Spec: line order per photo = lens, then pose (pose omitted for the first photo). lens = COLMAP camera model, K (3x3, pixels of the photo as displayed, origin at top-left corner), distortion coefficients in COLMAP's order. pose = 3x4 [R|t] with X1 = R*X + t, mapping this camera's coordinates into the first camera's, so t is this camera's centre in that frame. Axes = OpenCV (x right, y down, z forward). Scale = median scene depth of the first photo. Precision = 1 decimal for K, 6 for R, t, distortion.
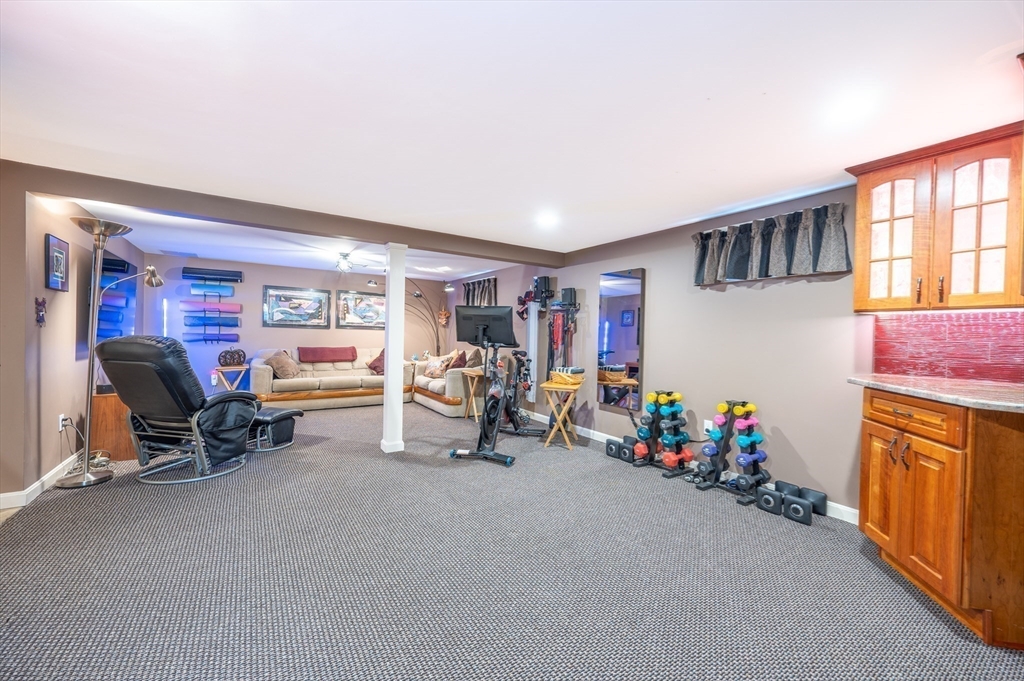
lens RADIAL K [[403.8, 0, 515.8], [0, 403.8, 339.3], [0, 0, 1]] dist [-0.001221, 0.000121]
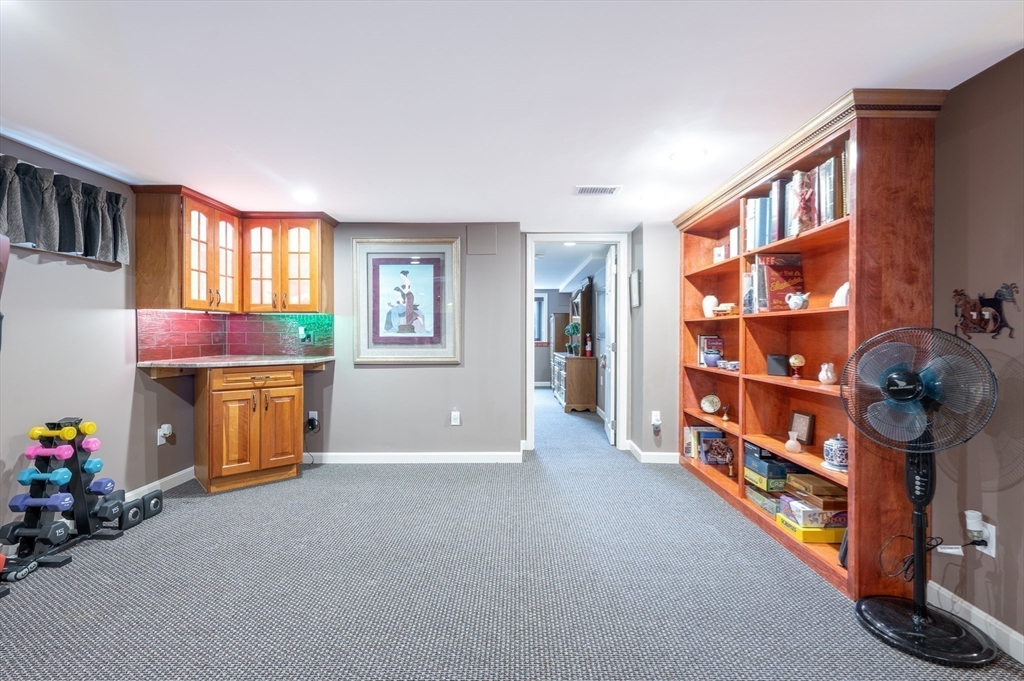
lens RADIAL K [[471.9, 0, 515.6], [0, 471.9, 338.4], [0, 0, 1]] dist [0.001016, 0.000088]
pose [[-0.835814, -0.025140, 0.548436, -0.774728], [-0.007466, 0.999379, 0.034433, -0.037753], [-0.548962, 0.024685, -0.835483, 1.689537]]
